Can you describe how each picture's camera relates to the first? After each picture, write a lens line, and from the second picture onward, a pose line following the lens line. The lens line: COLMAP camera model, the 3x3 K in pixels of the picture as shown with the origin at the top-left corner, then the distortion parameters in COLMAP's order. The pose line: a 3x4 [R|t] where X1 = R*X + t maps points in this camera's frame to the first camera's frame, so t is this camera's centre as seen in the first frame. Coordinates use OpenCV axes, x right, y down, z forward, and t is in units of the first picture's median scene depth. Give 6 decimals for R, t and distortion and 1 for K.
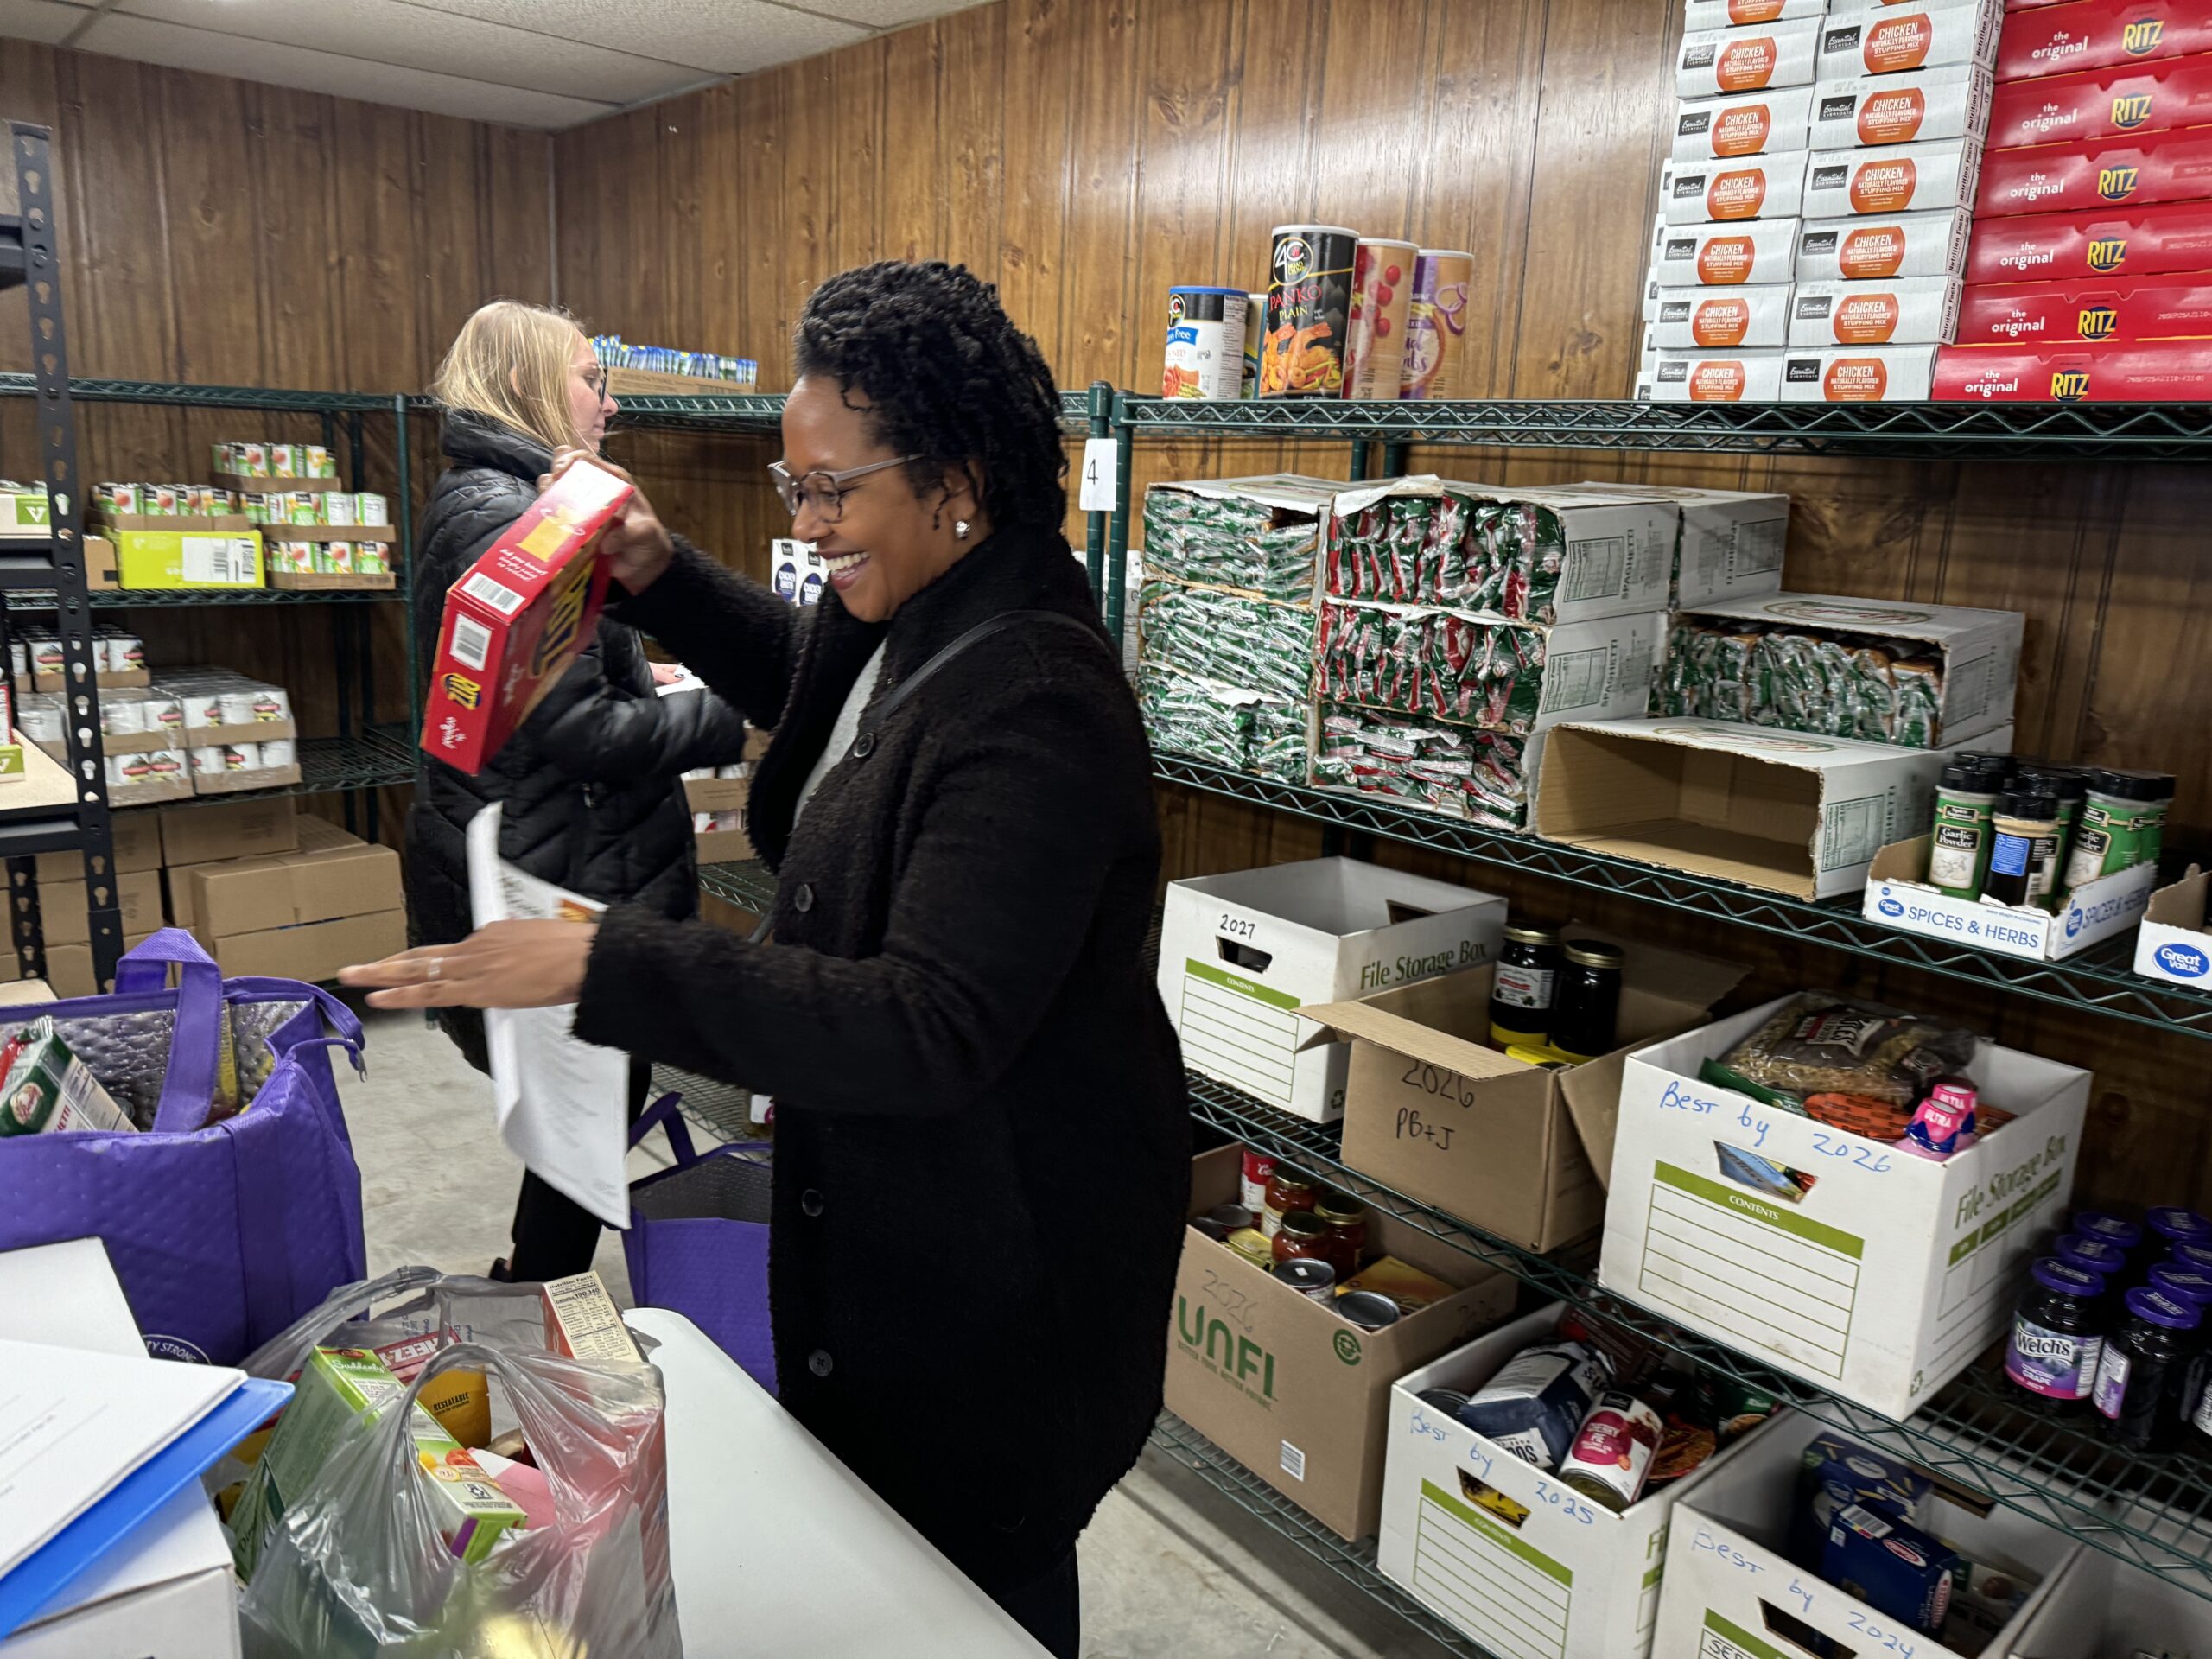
lens RADIAL K [[1558.7, 0, 1093.4], [0, 1558.7, 829.8], [0, 0, 1]] dist [0.112945, -0.170375]
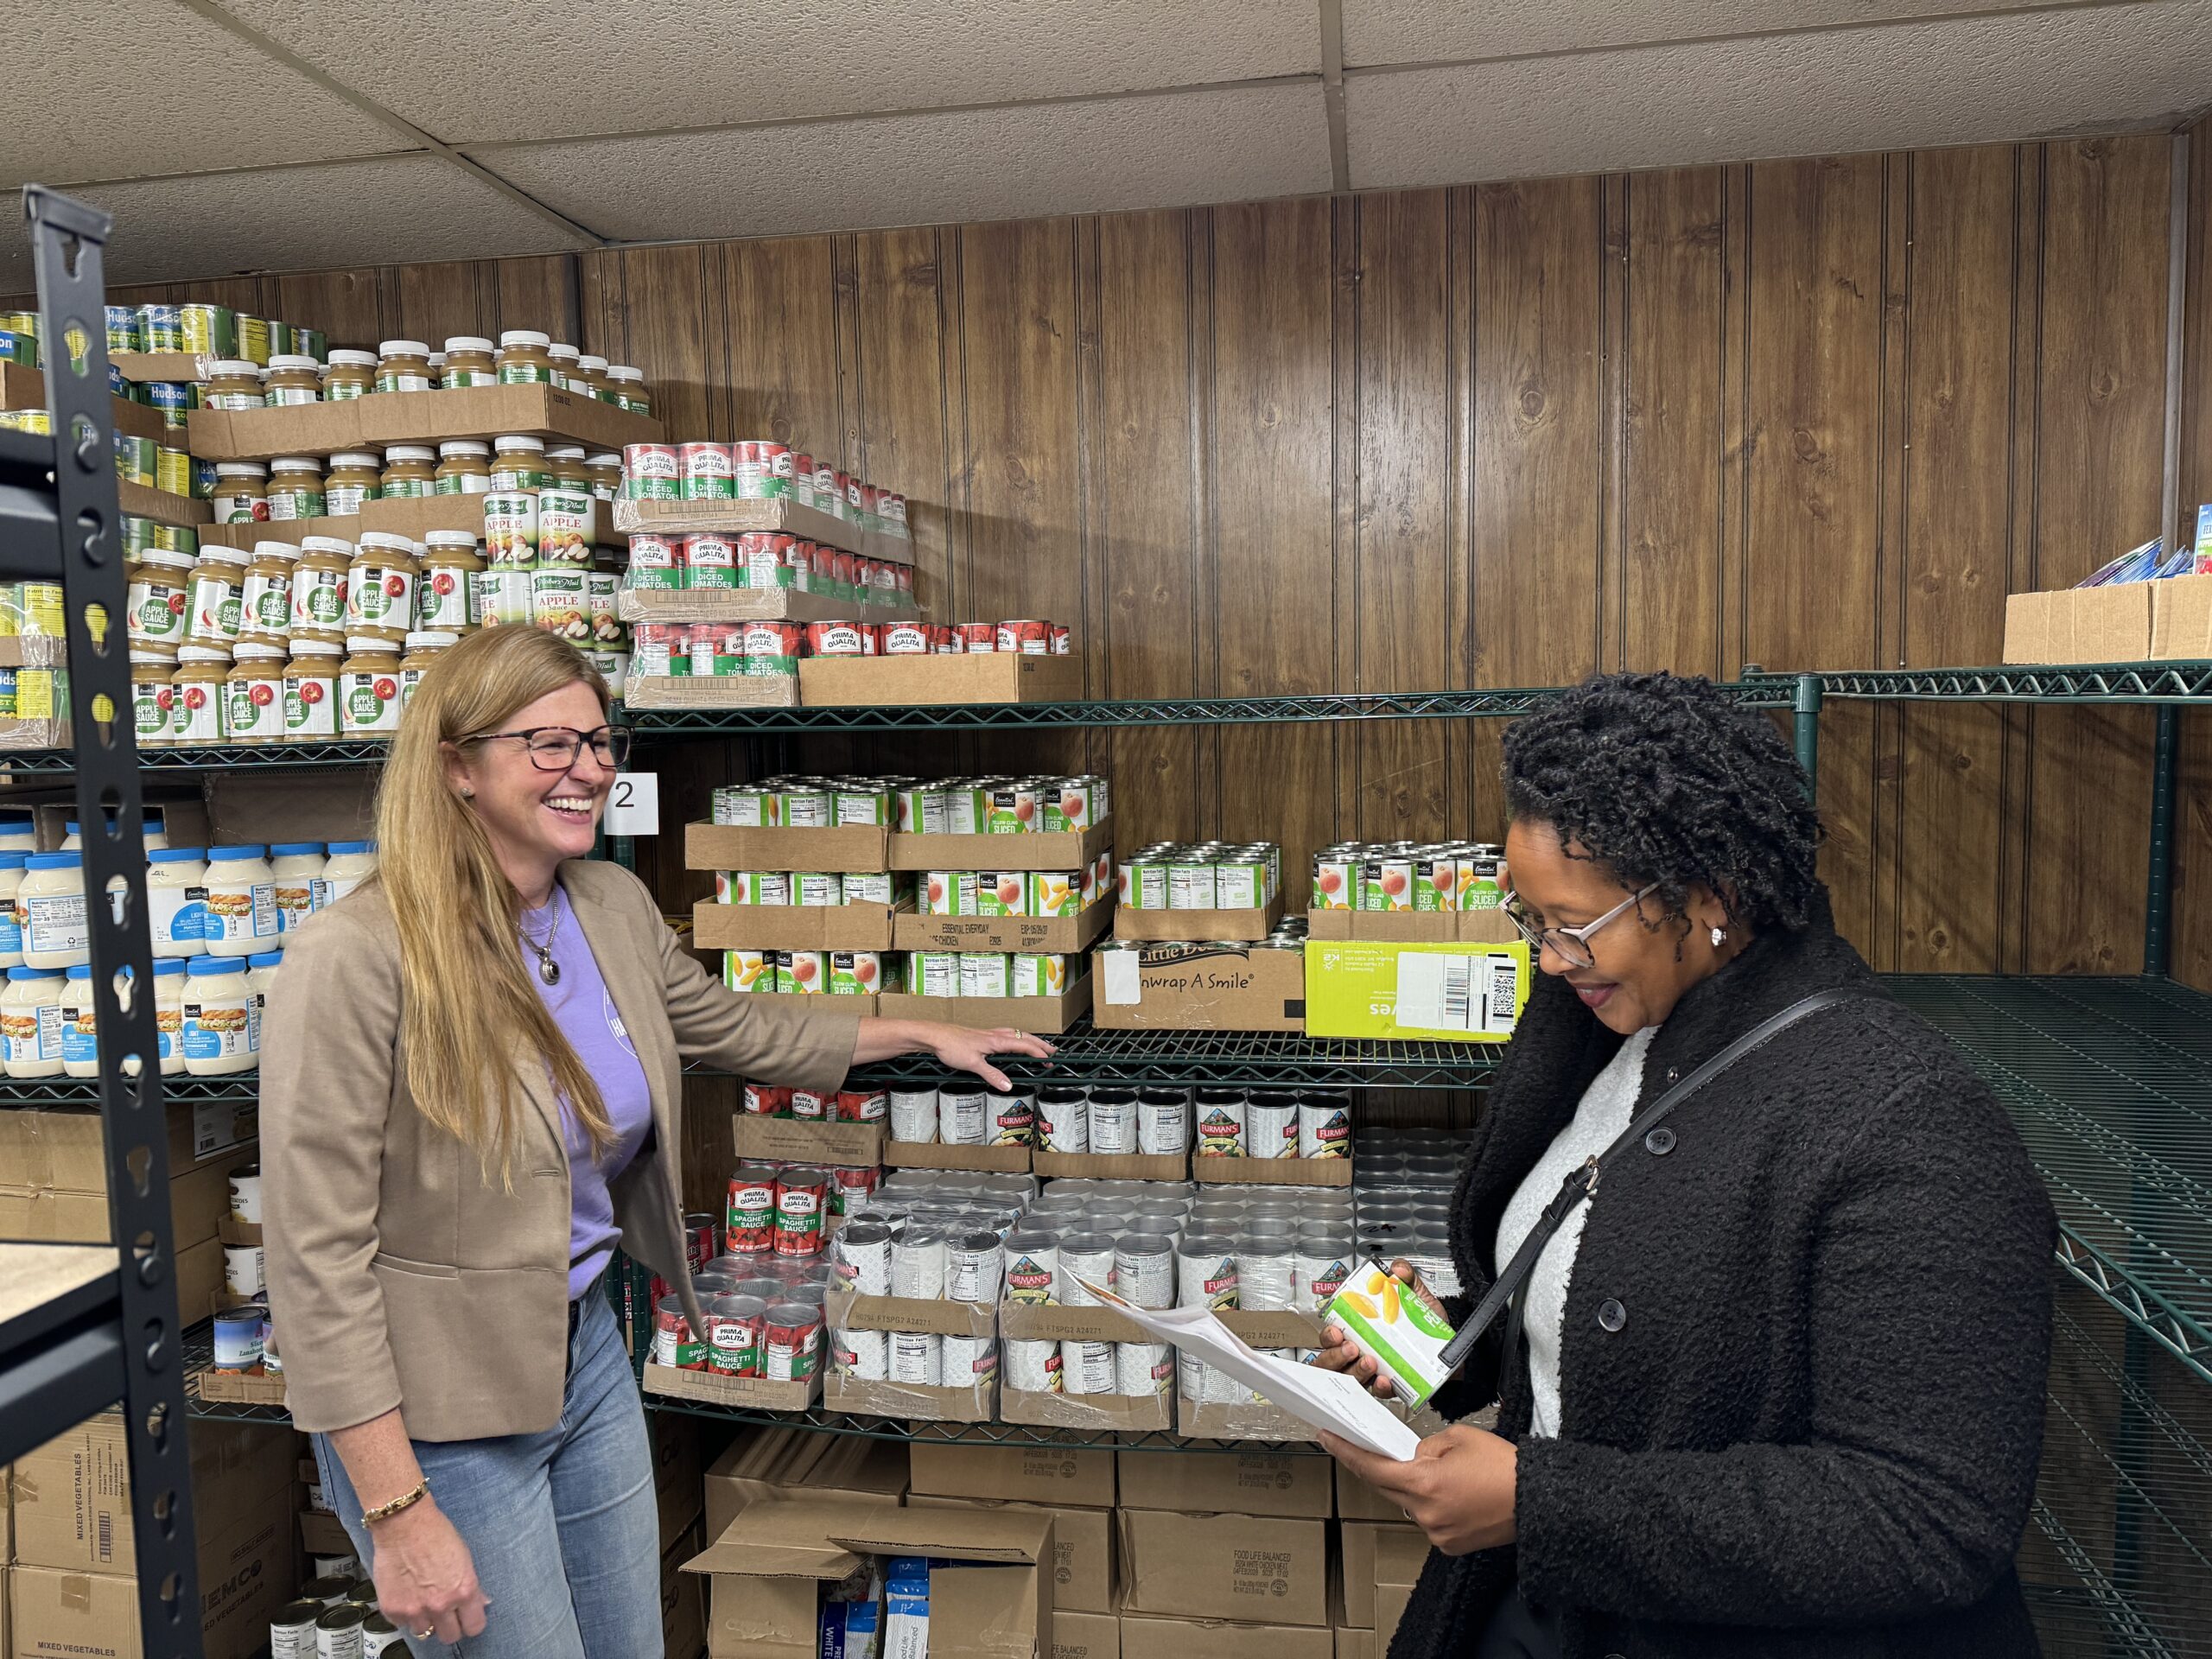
lens RADIAL K [[1532.0, 0, 1121.5], [0, 1532.0, 830.1], [0, 0, 1]] dist [0.136488, -0.202080]
pose [[0.631374, 0.008365, -0.775433, -0.386591], [-0.121436, 0.988672, -0.088211, -0.310903], [0.765911, 0.149860, 0.625238, 1.064795]]
